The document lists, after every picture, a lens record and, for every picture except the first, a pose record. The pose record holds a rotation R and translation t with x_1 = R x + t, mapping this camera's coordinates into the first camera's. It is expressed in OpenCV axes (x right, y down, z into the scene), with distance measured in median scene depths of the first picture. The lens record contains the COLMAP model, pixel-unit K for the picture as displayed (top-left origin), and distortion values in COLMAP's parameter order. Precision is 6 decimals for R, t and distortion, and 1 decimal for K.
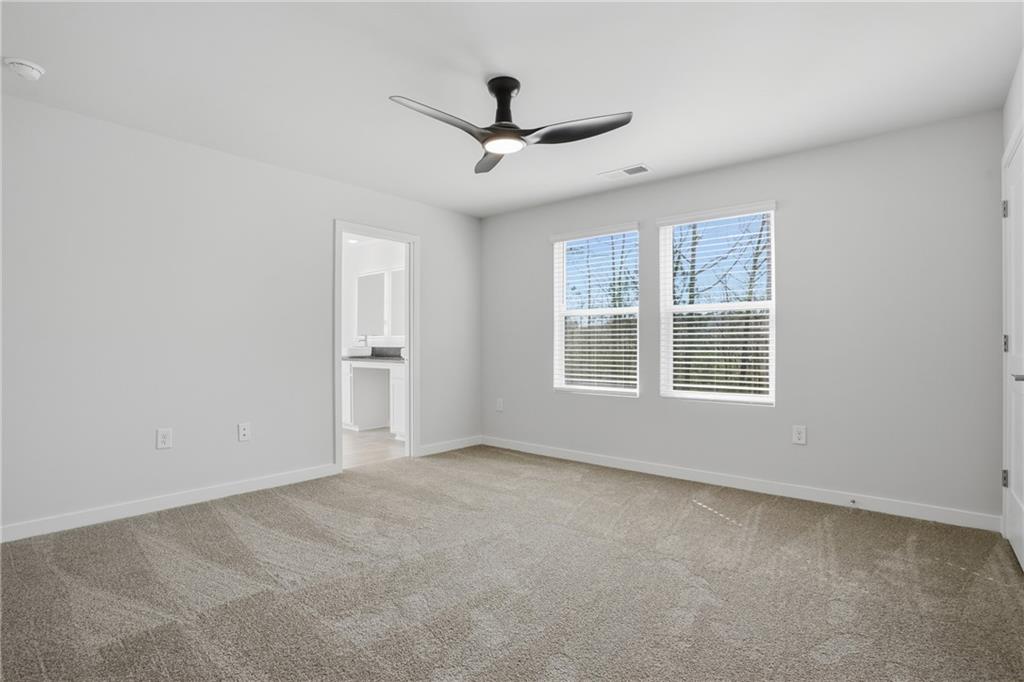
lens RADIAL K [[507.4, 0, 507.6], [0, 507.4, 338.6], [0, 0, 1]] dist [-0.085926, 0.043126]
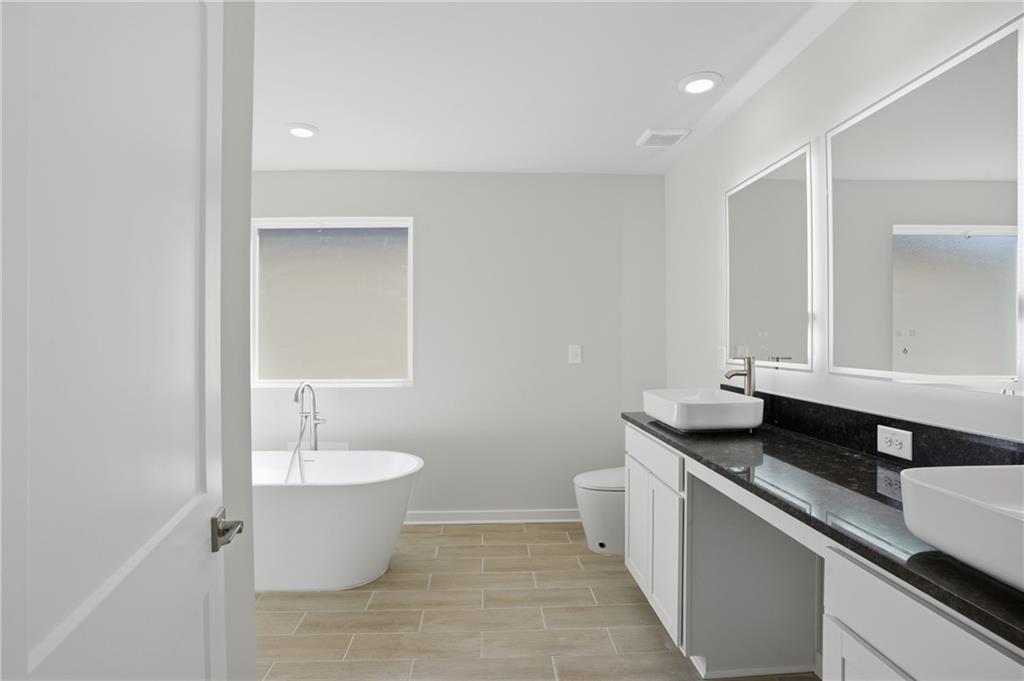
lens RADIAL K [[513.4, 0, 502.1], [0, 513.4, 338.7], [0, 0, 1]] dist [-0.026666, 0.000419]
pose [[0.682933, -0.007381, -0.730443, -0.152222], [0.019138, 0.999786, 0.007791, -0.025105], [0.730230, -0.019300, 0.682929, 0.670049]]
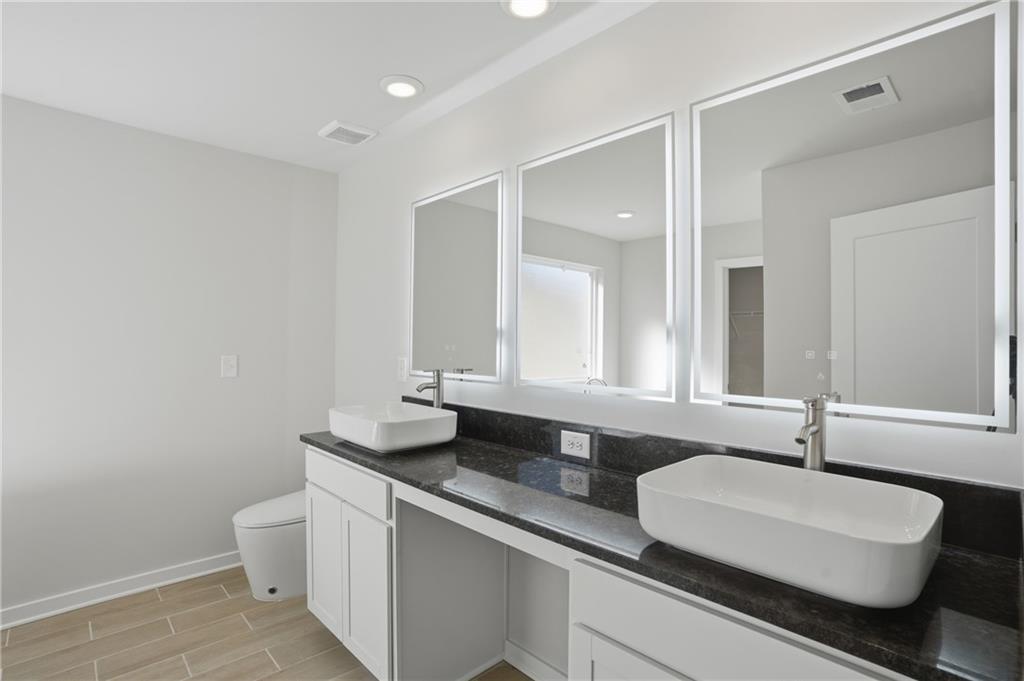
lens RADIAL K [[507.4, 0, 507.6], [0, 507.4, 338.1], [0, 0, 1]] dist [-0.085926, 0.043126]
pose [[0.994698, 0.003166, -0.102787, -0.205735], [-0.002778, 0.999988, 0.003924, -0.029528], [0.102799, -0.003618, 0.994696, 0.688465]]
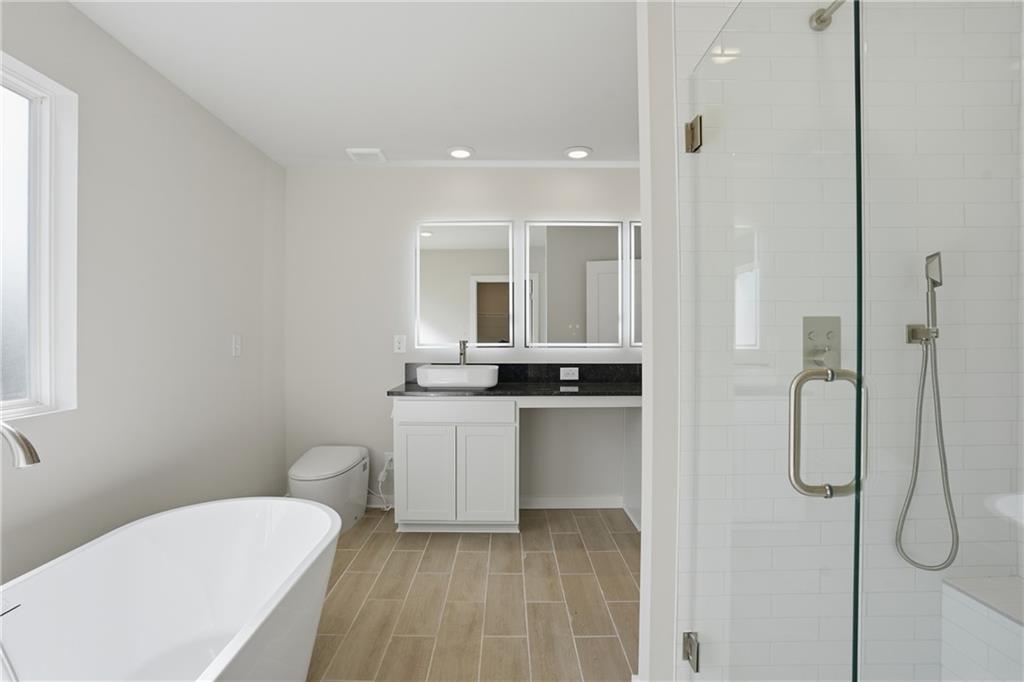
lens RADIAL K [[507.4, 0, 507.6], [0, 507.4, 338.6], [0, 0, 1]] dist [-0.085926, 0.043126]
pose [[0.751760, -0.006197, 0.659407, -0.586398], [-0.001770, 0.999933, 0.011415, -0.015547], [-0.659434, -0.009748, 0.751699, 0.603572]]
